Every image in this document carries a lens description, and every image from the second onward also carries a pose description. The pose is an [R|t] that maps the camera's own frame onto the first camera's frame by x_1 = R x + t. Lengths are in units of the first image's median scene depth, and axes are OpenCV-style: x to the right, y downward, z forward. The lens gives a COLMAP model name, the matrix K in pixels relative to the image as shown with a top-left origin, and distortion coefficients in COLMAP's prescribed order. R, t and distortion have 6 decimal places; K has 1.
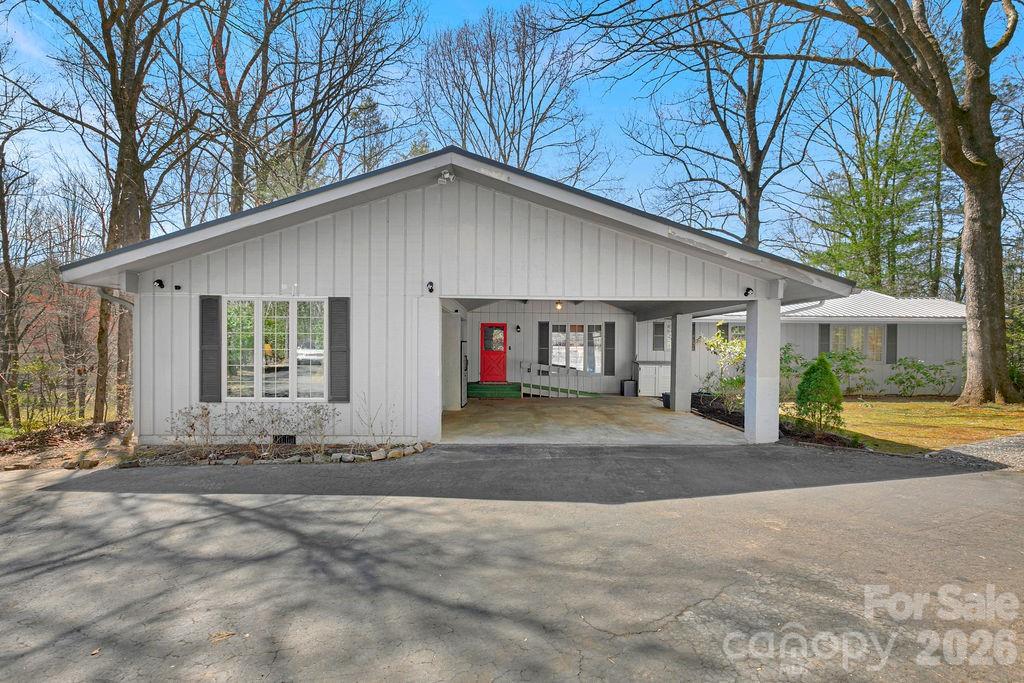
lens RADIAL K [[474.9, 0, 502.5], [0, 474.9, 358.9], [0, 0, 1]] dist [0.003452, 0.000069]
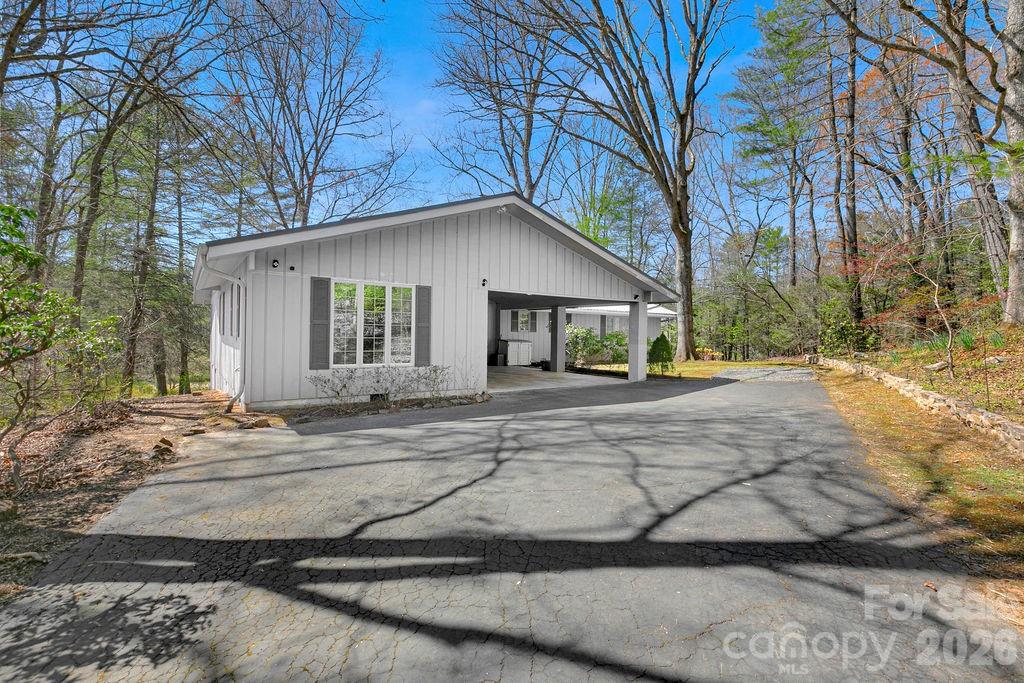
lens RADIAL K [[474.9, 0, 513.4], [0, 474.9, 338.4], [0, 0, 1]] dist [0.003452, 0.000069]
pose [[0.826073, 0.000382, 0.563562, -0.874704], [0.005658, 0.999944, -0.008971, 0.028846], [-0.563534, 0.010600, 0.826025, -0.222052]]
